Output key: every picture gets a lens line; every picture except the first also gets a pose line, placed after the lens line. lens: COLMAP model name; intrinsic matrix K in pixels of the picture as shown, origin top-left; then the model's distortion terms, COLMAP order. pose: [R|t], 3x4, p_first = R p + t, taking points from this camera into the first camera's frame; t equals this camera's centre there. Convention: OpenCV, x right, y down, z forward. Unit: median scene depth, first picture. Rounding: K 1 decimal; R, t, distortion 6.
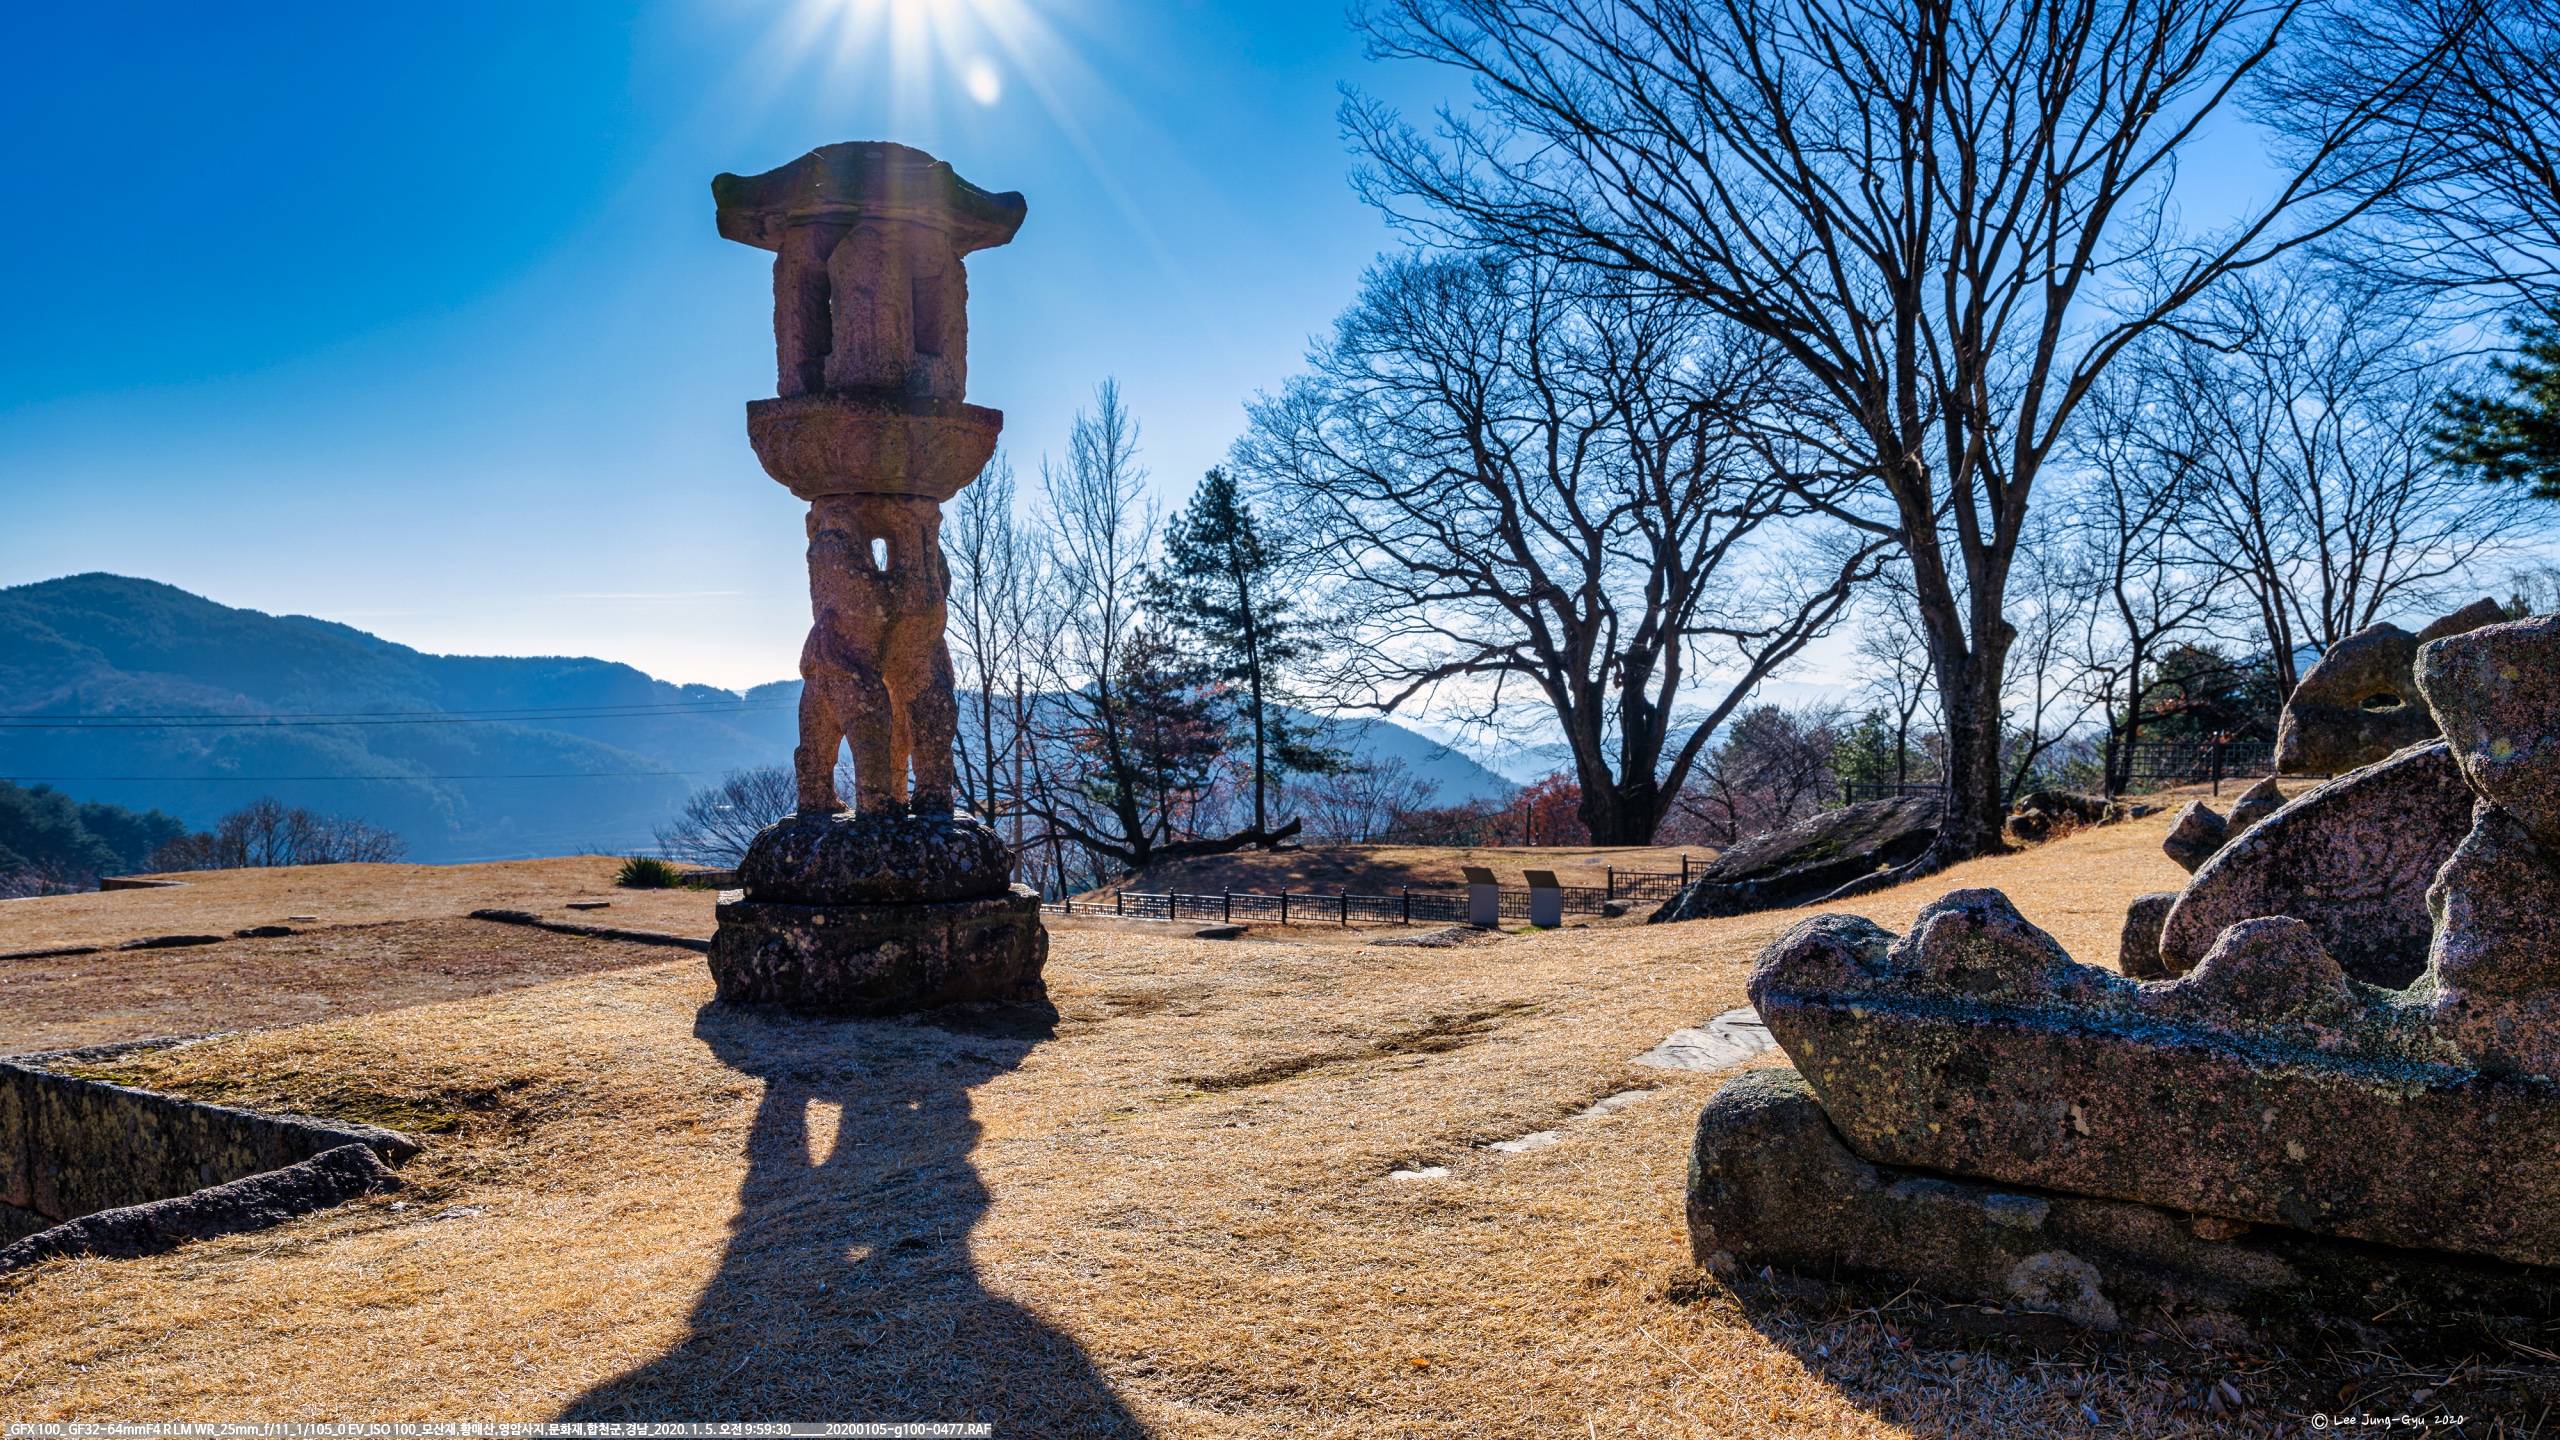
lens RADIAL K [[1901.9, 0, 1285.6], [0, 1901.9, 806.7], [0, 0, 1]] dist [-0.004226, 0.002112]
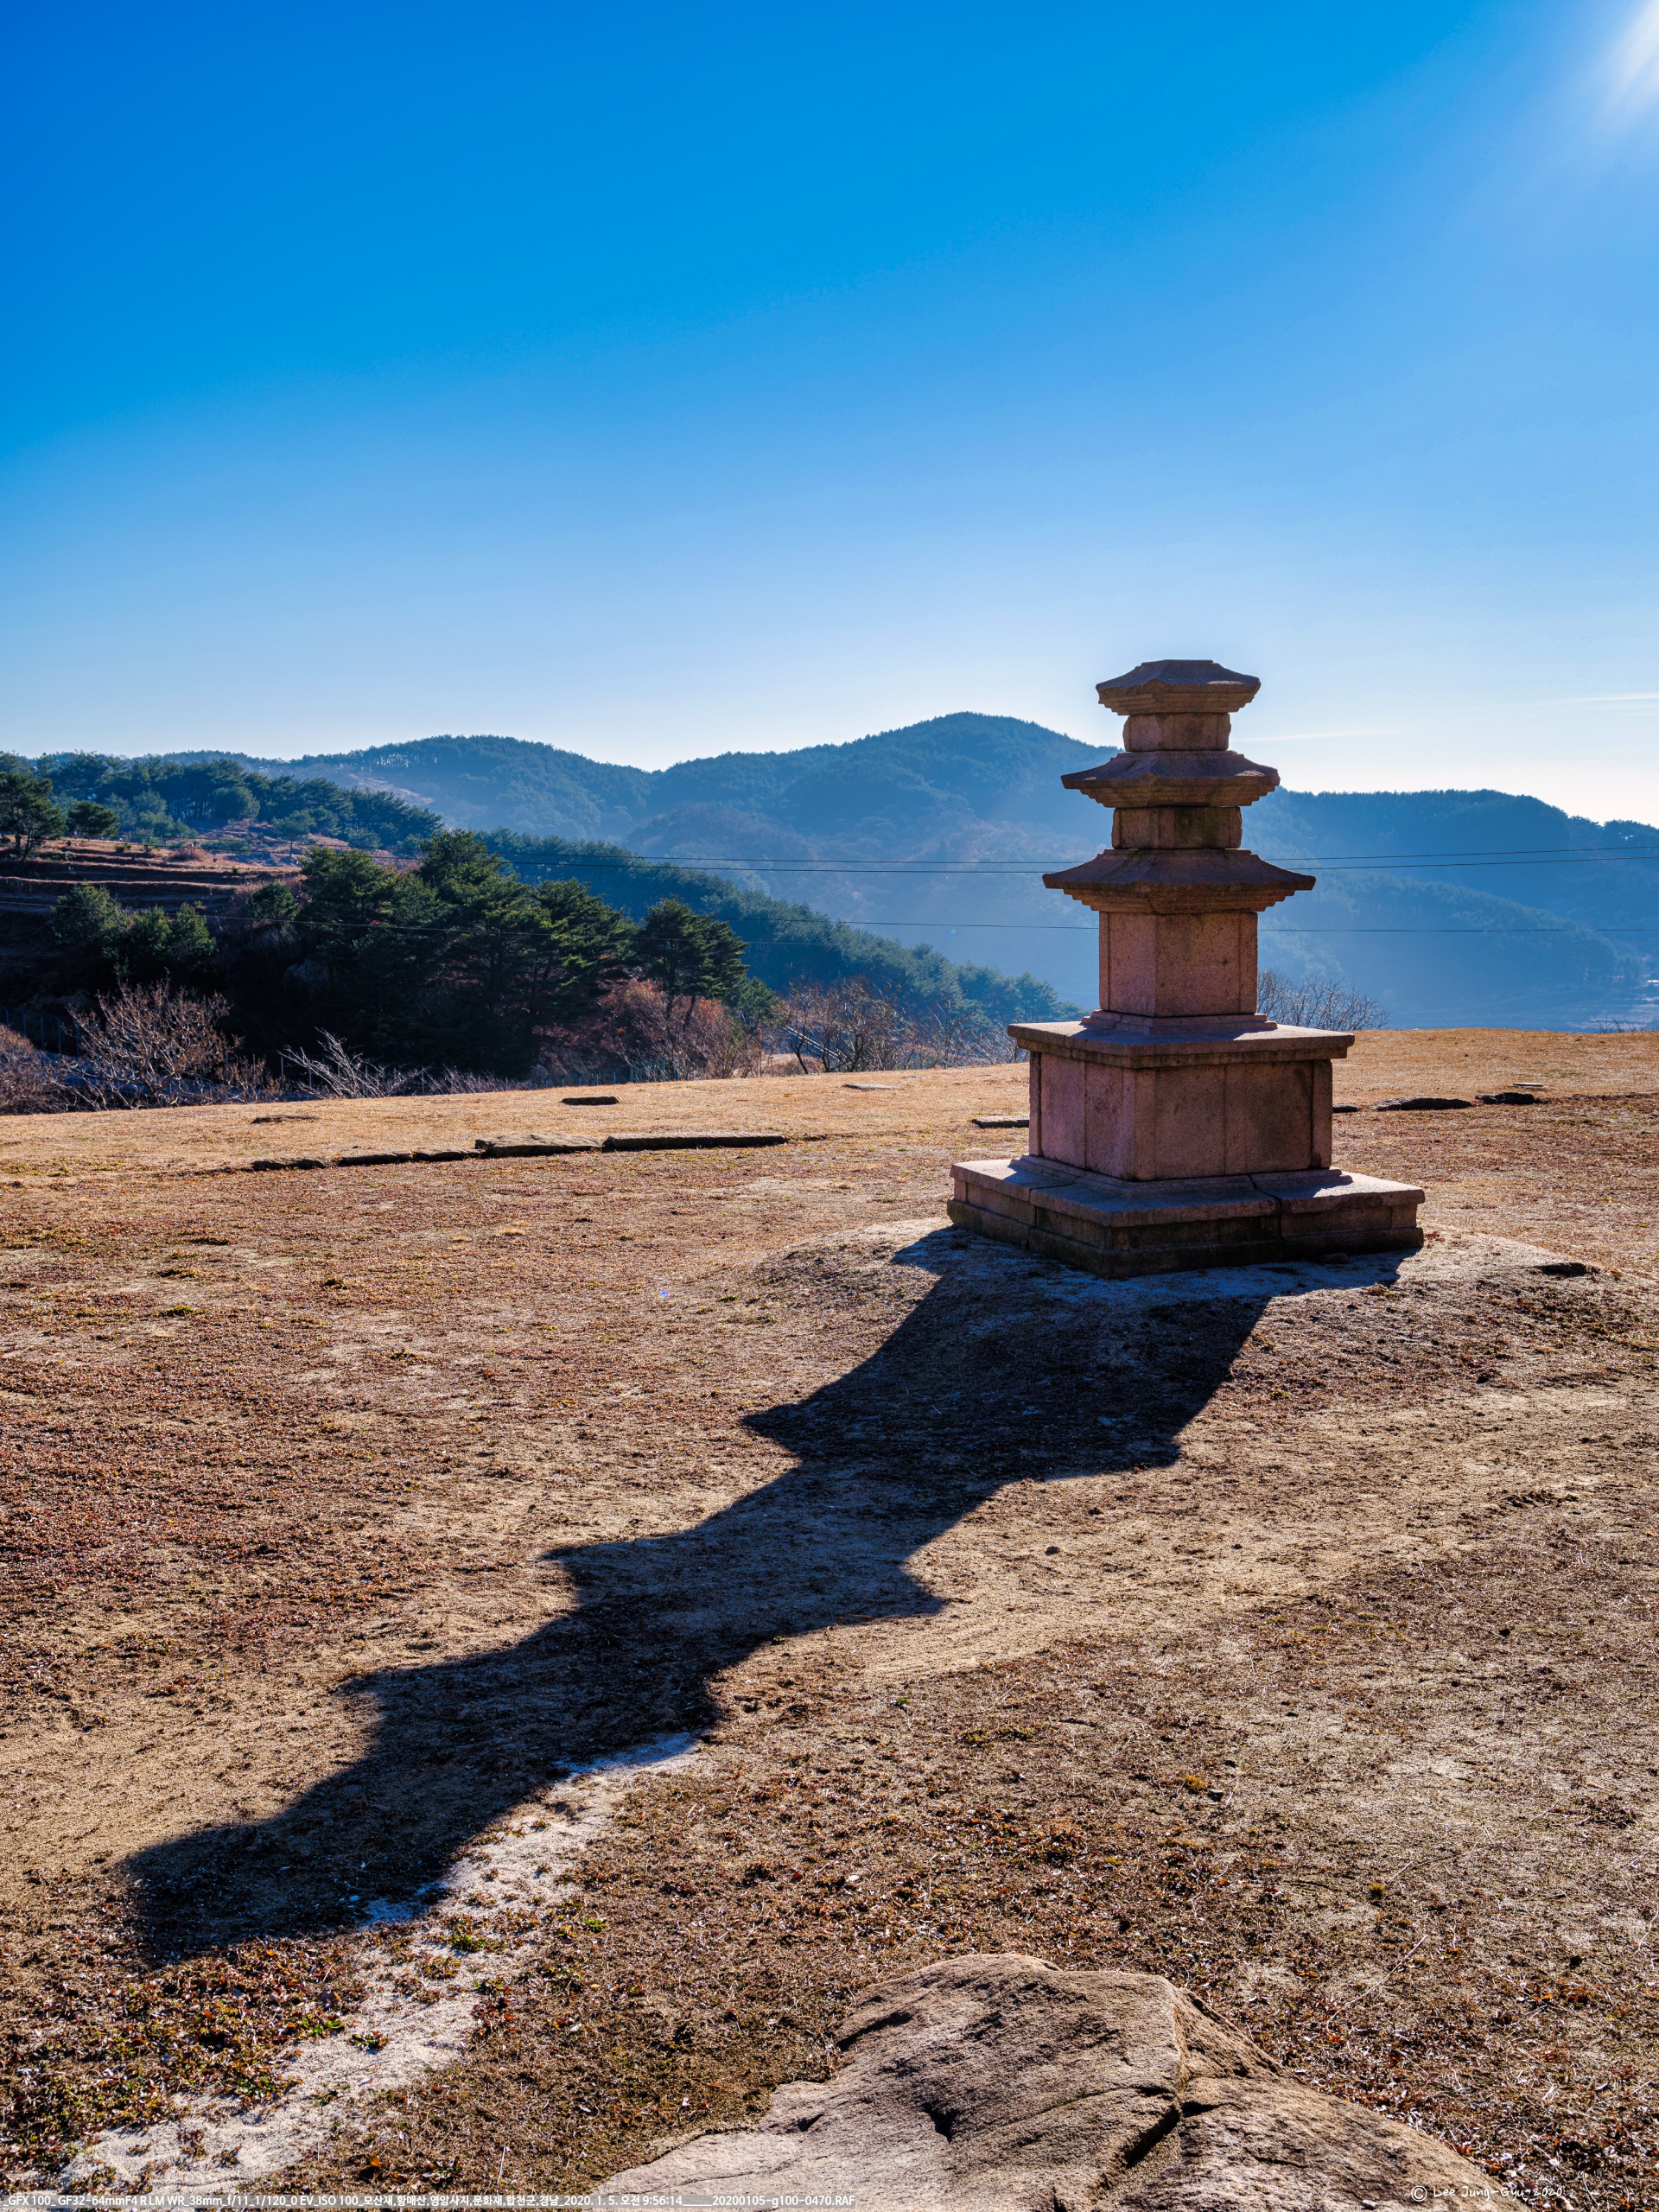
lens RADIAL K [[2446.5, 0, 819.4], [0, 2446.5, 1095.8], [0, 0, 1]] dist [0.020735, 0.000000]
pose [[0.817333, 0.043123, -0.574549, -0.087737], [-0.016158, 0.998519, 0.051958, 0.006514], [0.575939, -0.033184, 0.816819, -0.055648]]
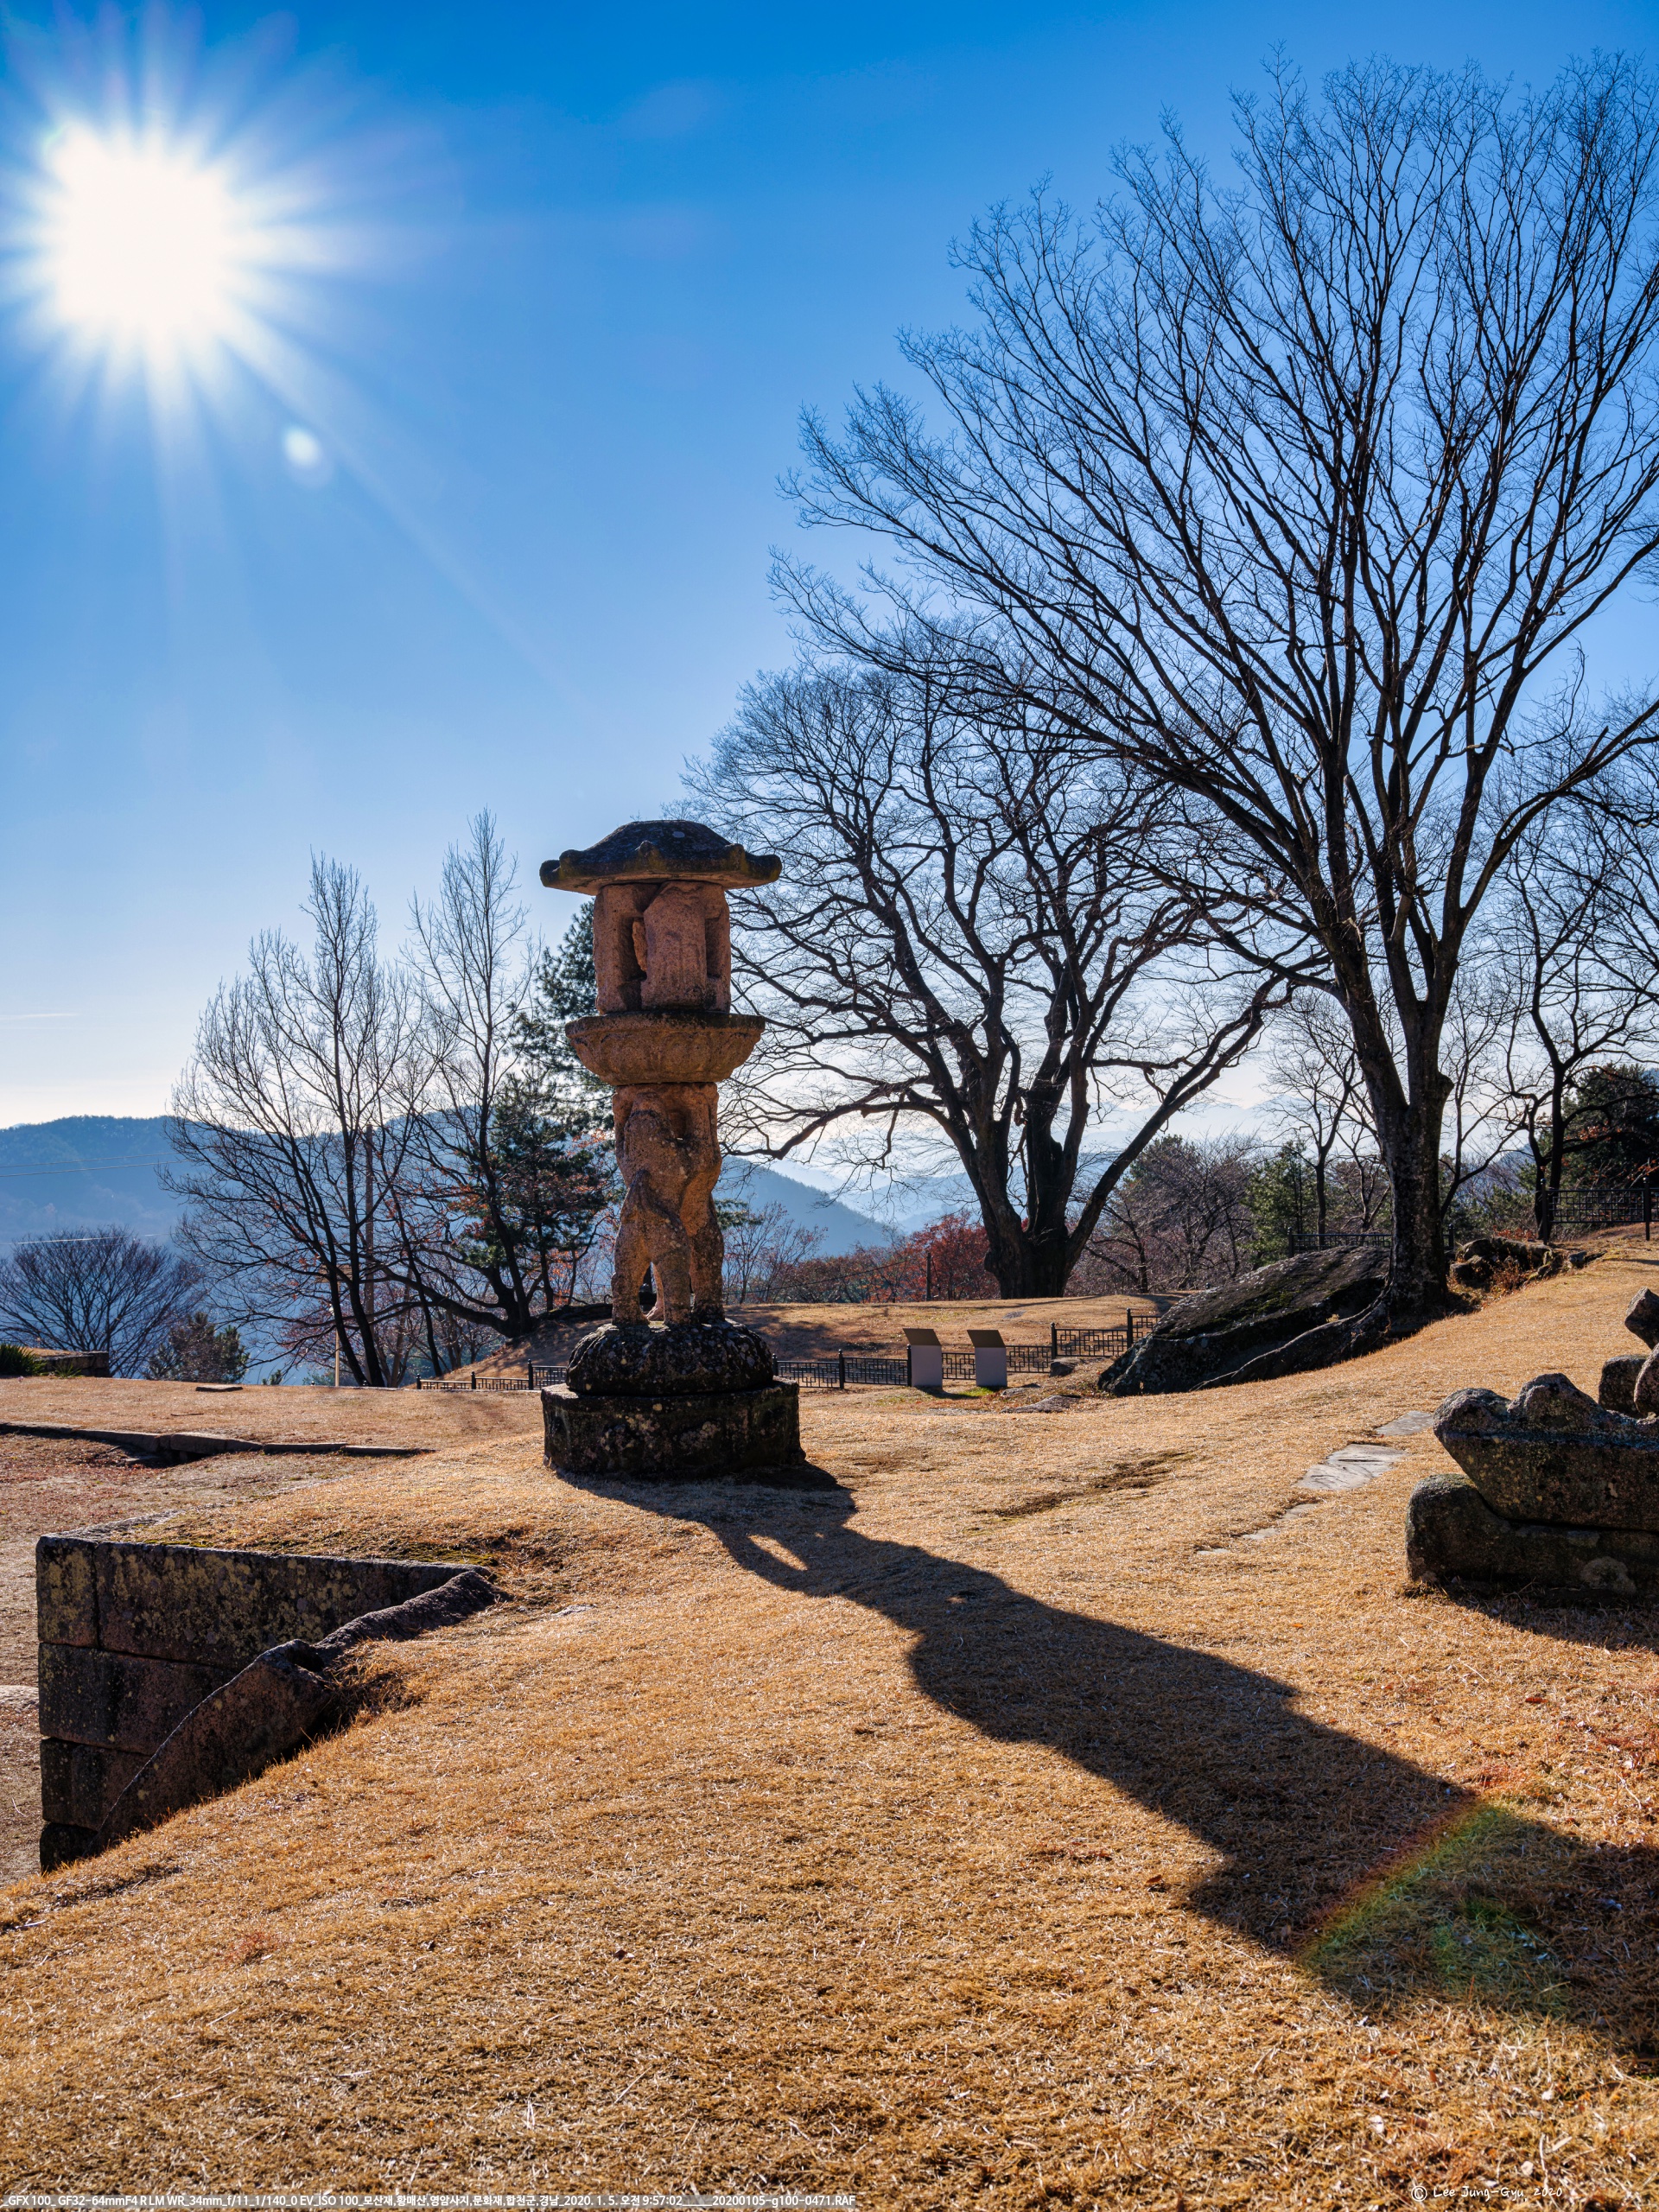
lens RADIAL K [[2160.8, 0, 821.2], [0, 2160.8, 1109.0], [0, 0, 1]] dist [0.008773, 0.000000]
pose [[0.995372, -0.019961, 0.094001, -0.030806], [0.026192, 0.997507, -0.065526, -0.005363], [-0.092458, 0.067685, 0.993413, -0.060478]]
